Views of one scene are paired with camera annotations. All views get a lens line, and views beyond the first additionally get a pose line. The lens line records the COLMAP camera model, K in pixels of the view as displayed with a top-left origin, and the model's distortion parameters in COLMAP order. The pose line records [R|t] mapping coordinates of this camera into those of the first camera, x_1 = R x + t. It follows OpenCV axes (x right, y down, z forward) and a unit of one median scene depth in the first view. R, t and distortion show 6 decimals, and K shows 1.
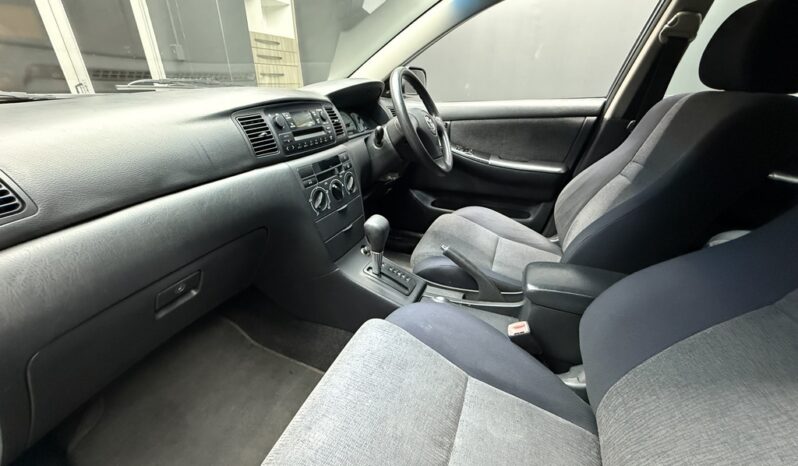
lens RADIAL K [[319.7, 0, 397.4], [0, 319.7, 228.8], [0, 0, 1]] dist [-0.000741, 0.000140]
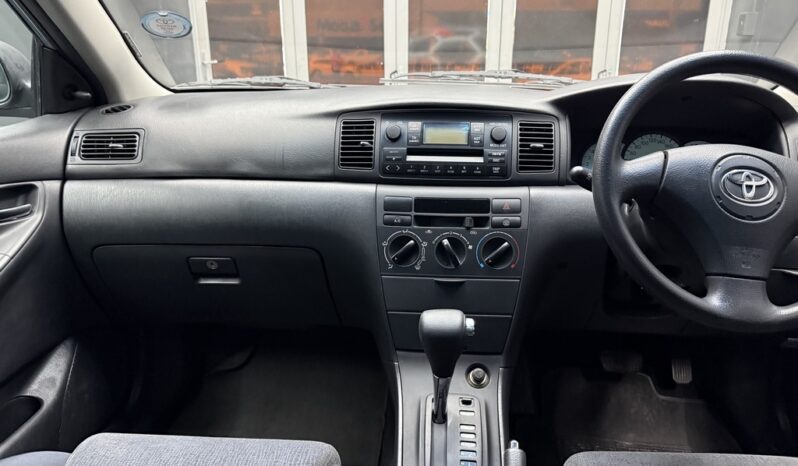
lens RADIAL K [[571.7, 0, 403.4], [0, 571.7, 224.0], [0, 0, 1]] dist [0.082488, -0.121962]
pose [[0.323421, 0.265202, -0.908332, 0.851694], [-0.399508, 0.908443, 0.122985, -0.296632], [0.857783, 0.323110, 0.399760, 0.528081]]
